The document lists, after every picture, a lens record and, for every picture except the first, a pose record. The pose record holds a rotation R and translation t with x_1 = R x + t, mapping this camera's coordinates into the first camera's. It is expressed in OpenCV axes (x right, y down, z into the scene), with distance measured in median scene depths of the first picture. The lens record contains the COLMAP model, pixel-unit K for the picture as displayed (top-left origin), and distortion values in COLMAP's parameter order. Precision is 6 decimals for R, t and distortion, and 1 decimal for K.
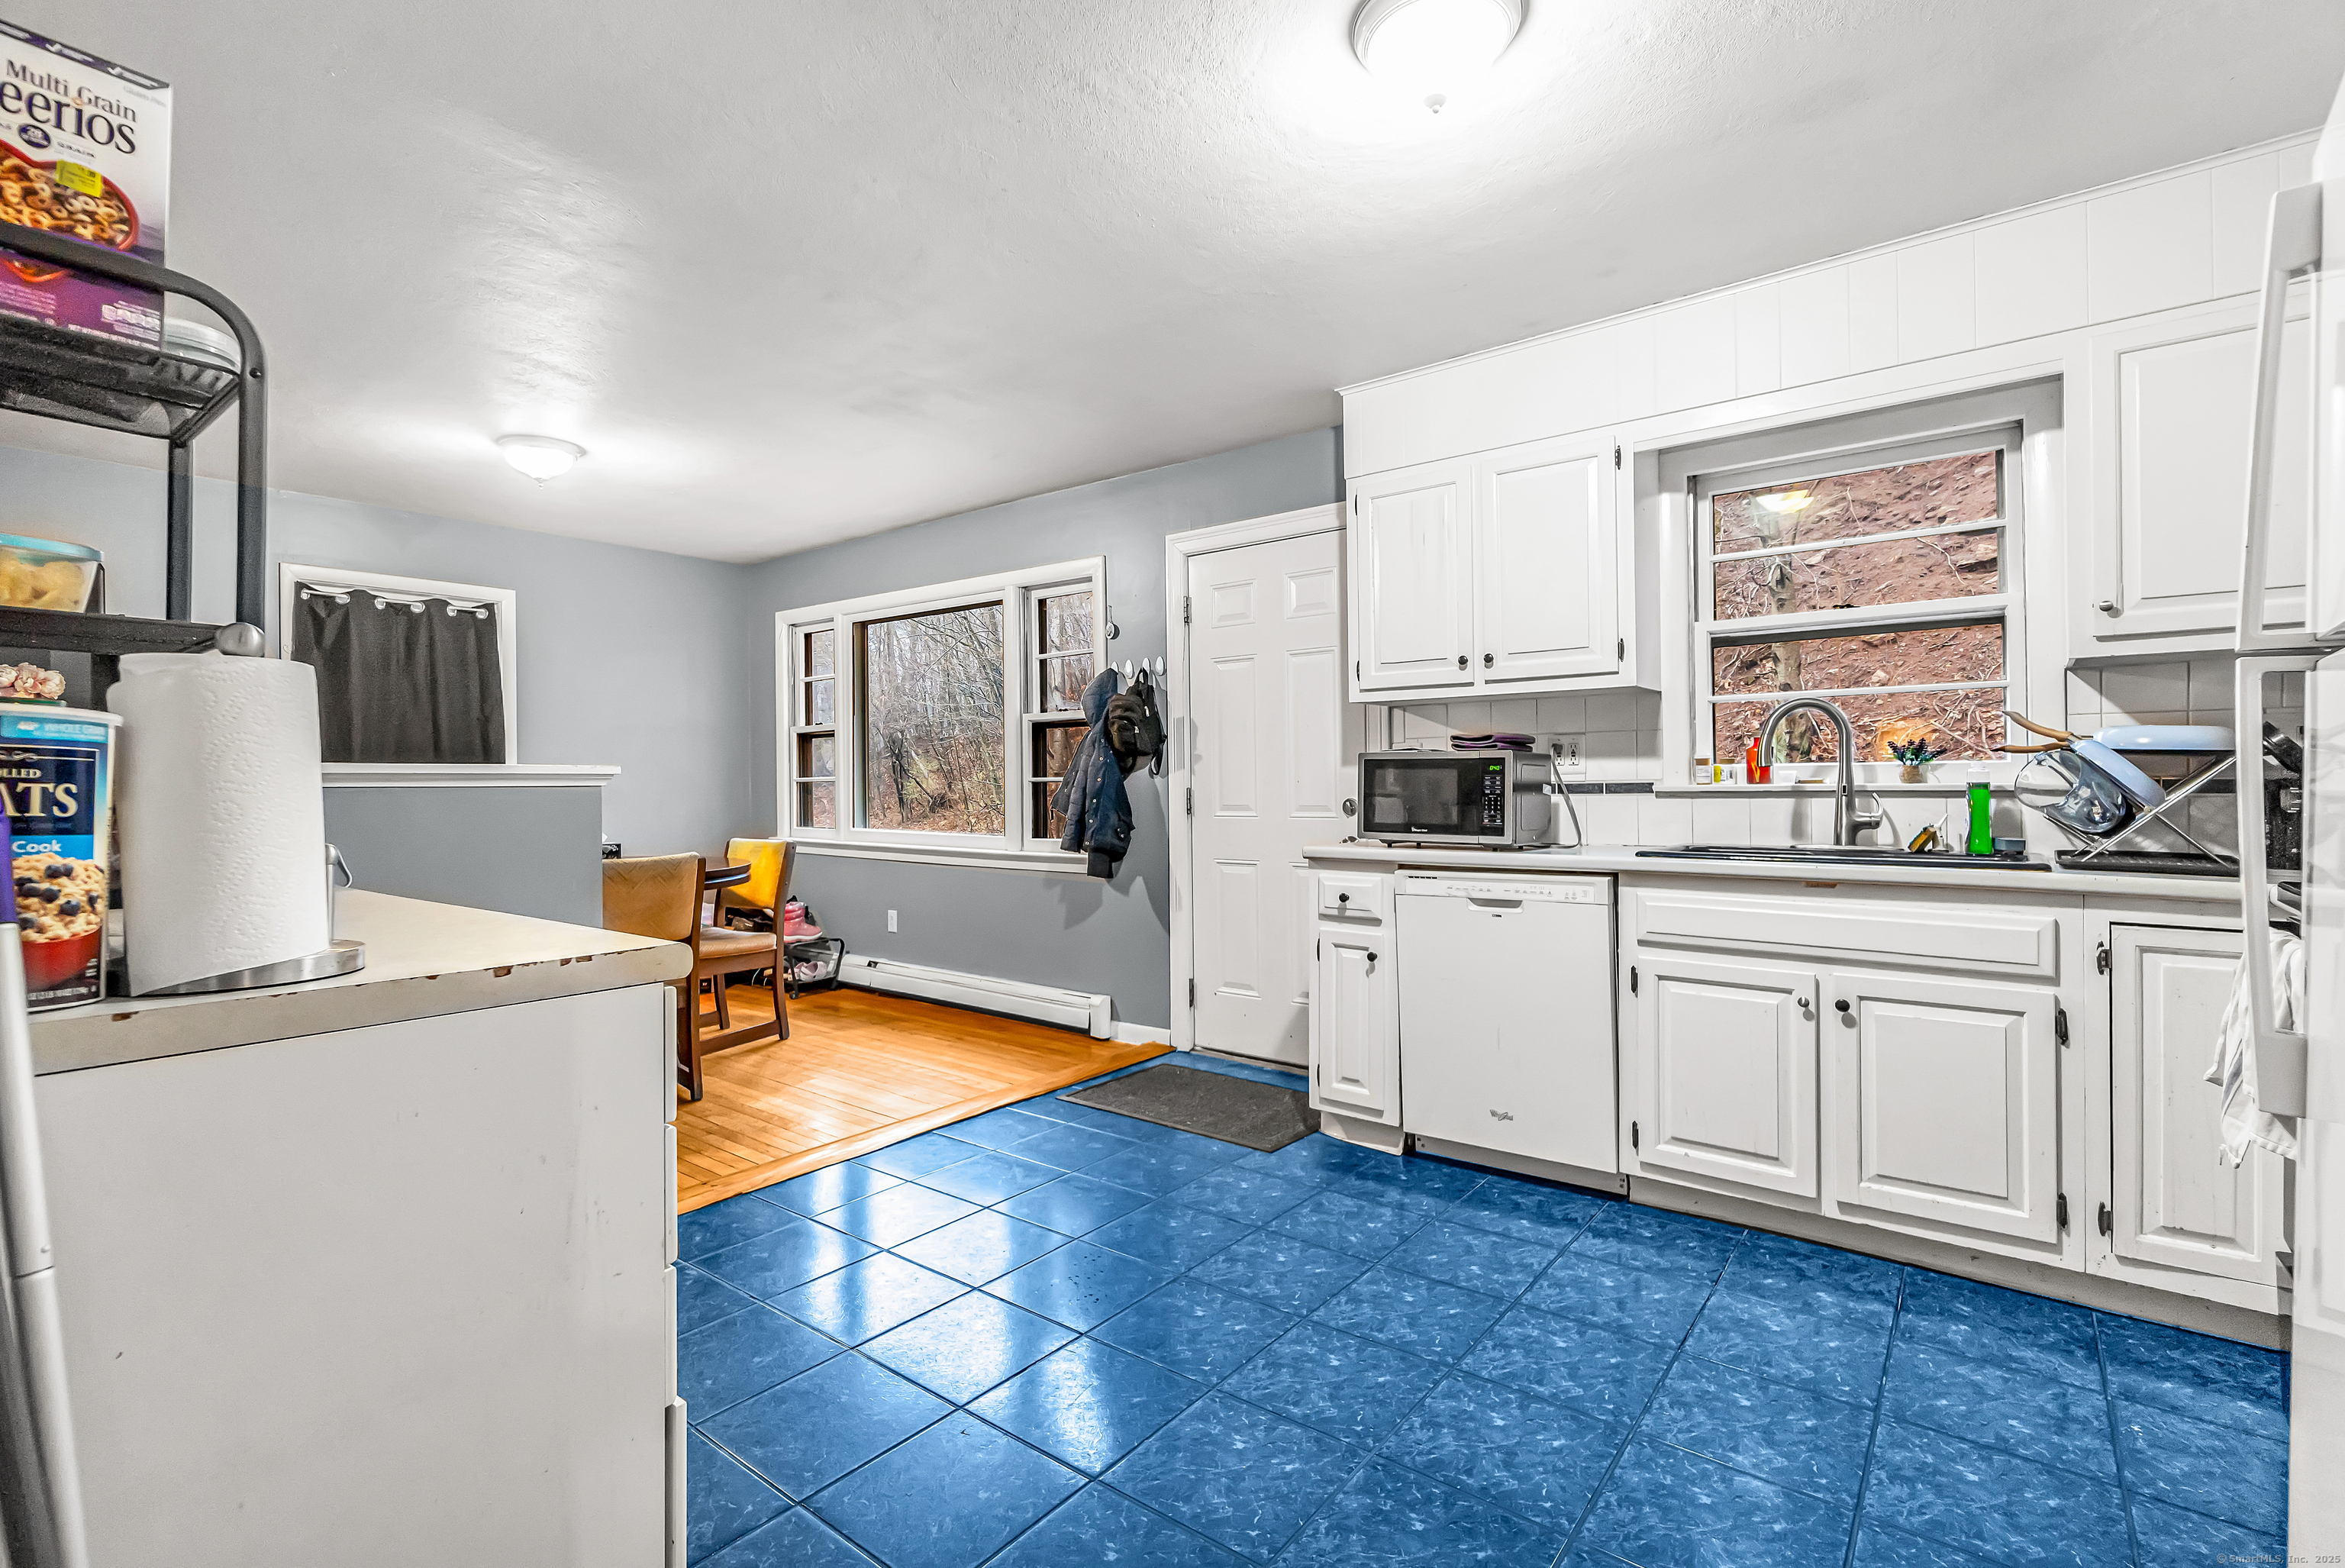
lens RADIAL K [[1070.6, 0, 1159.1], [0, 1070.6, 790.0], [0, 0, 1]] dist [-0.005669, -0.001629]
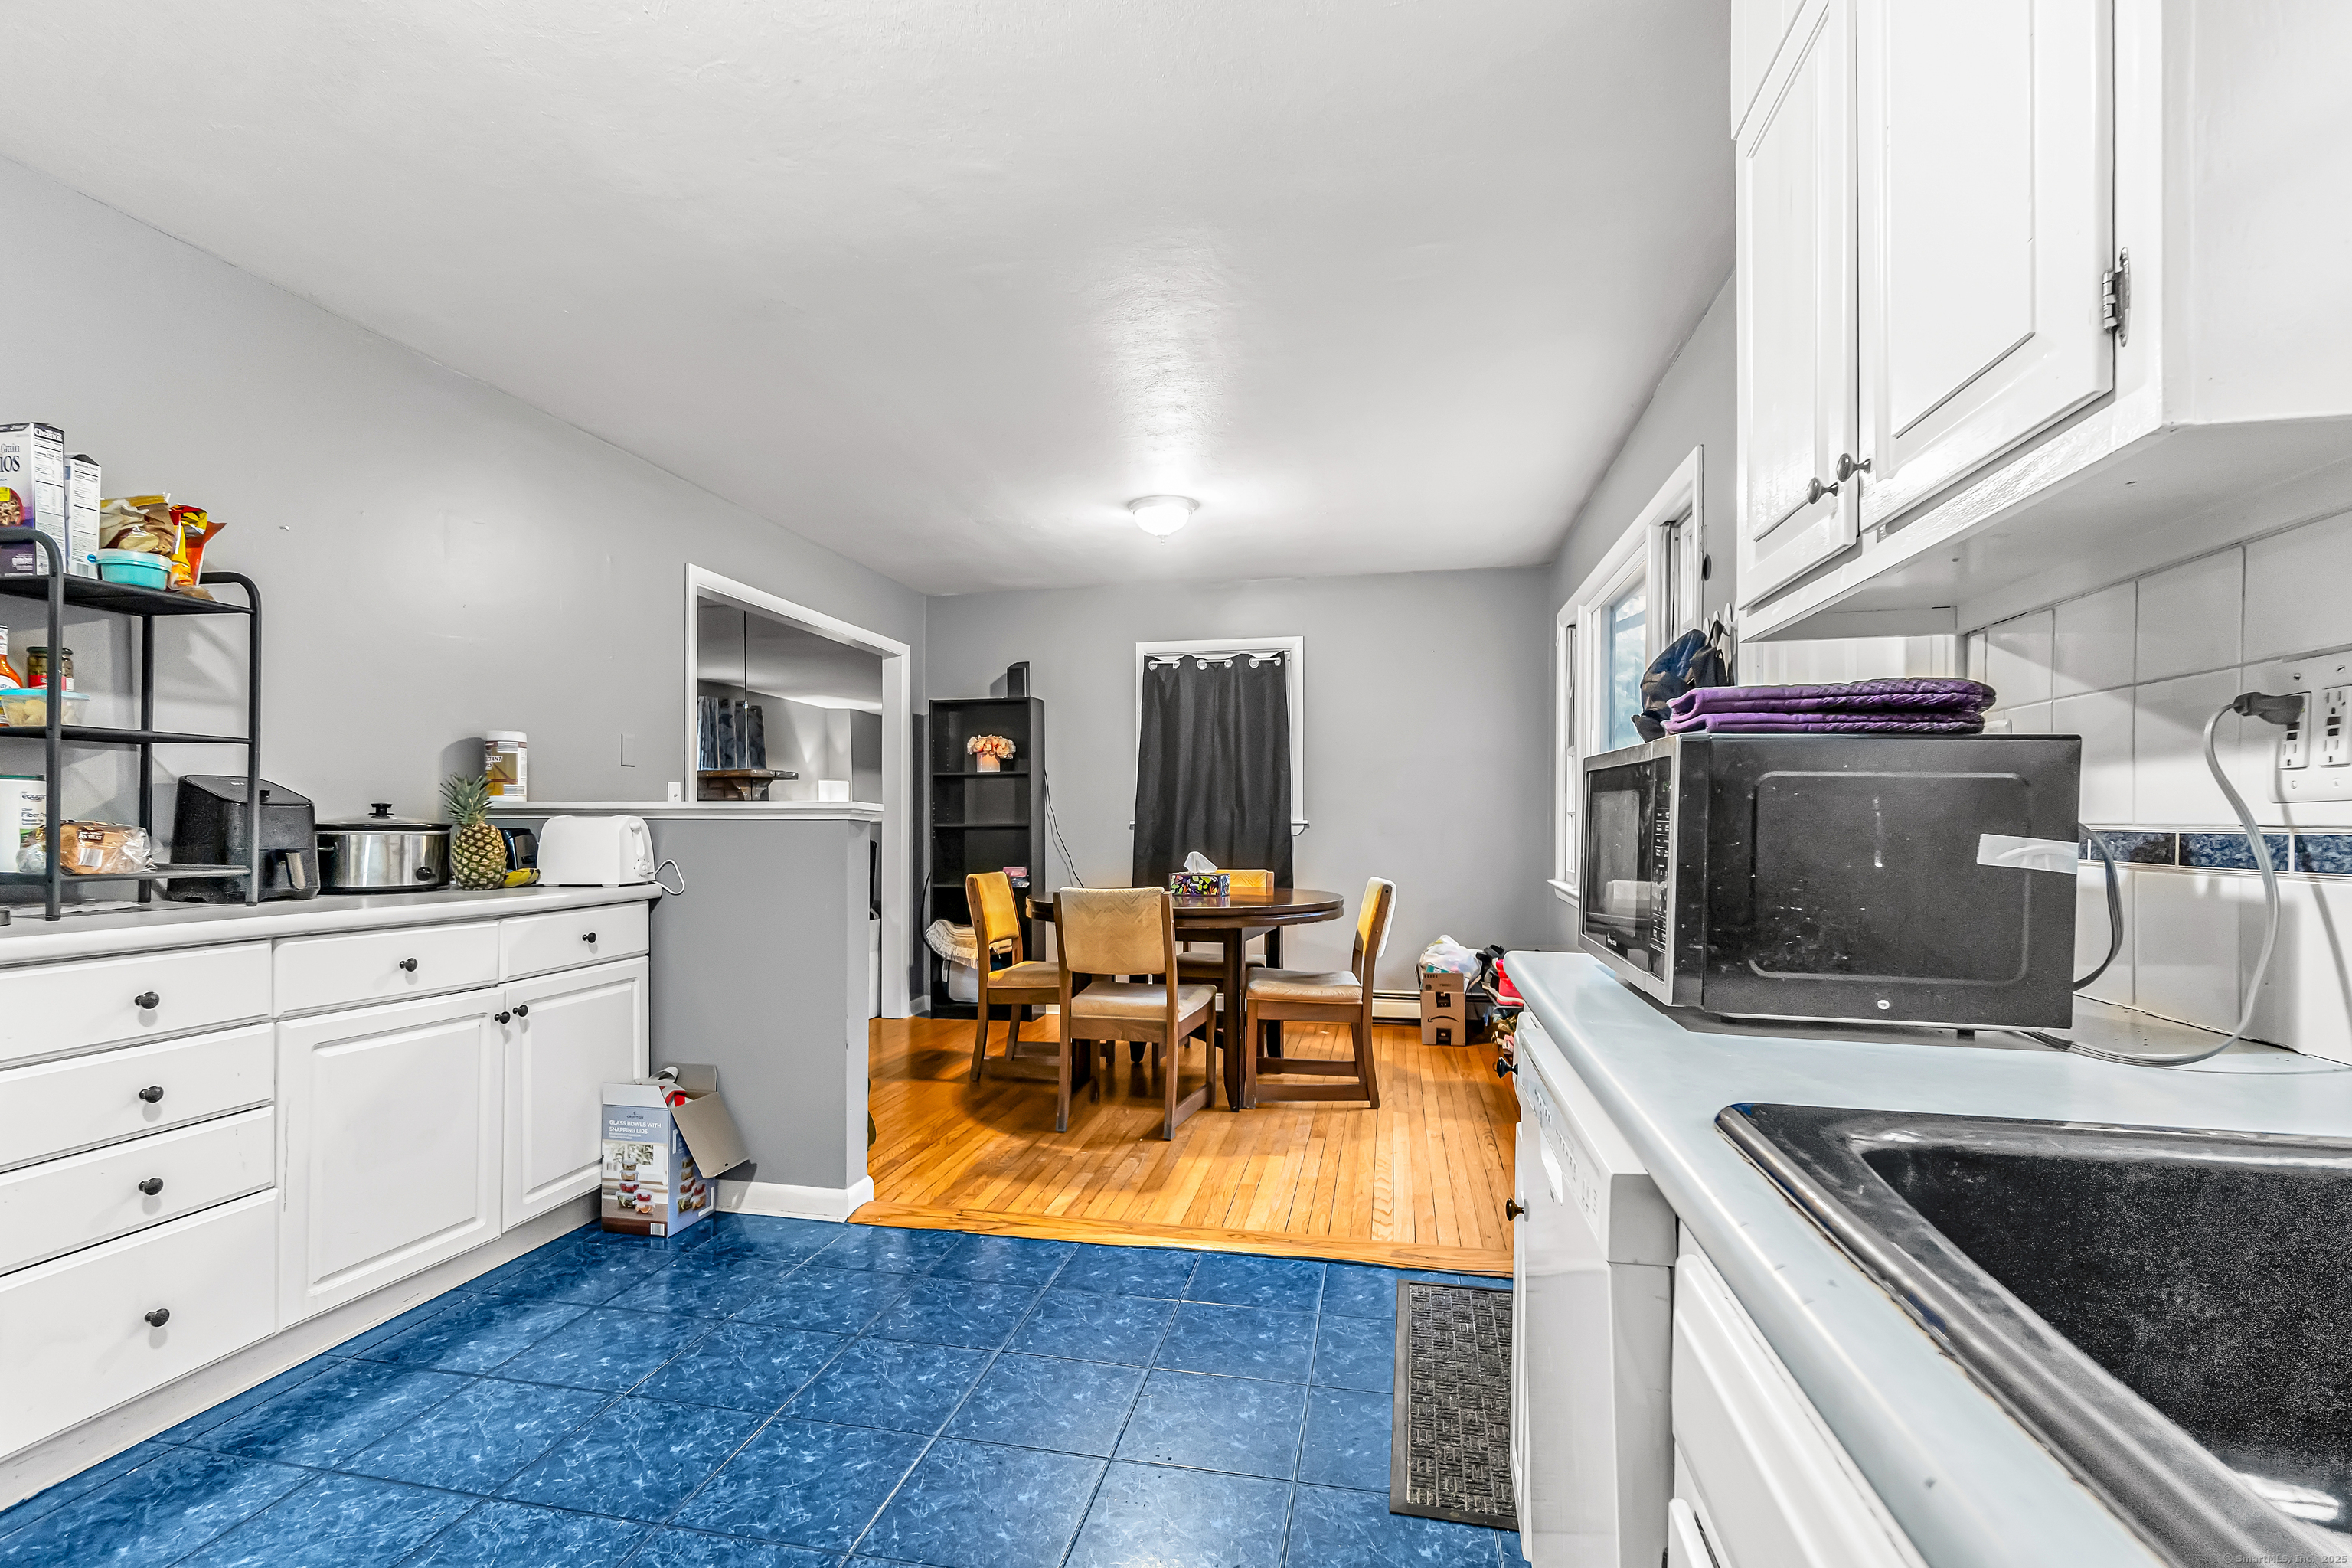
lens RADIAL K [[1065.1, 0, 1174.9], [0, 1065.1, 787.3], [0, 0, 1]] dist [-0.000202, 0.000317]
pose [[0.452680, -0.016584, -0.891519, 0.384121], [-0.007842, 0.999714, -0.022578, -0.007845], [0.891639, 0.017212, 0.452421, 0.484452]]
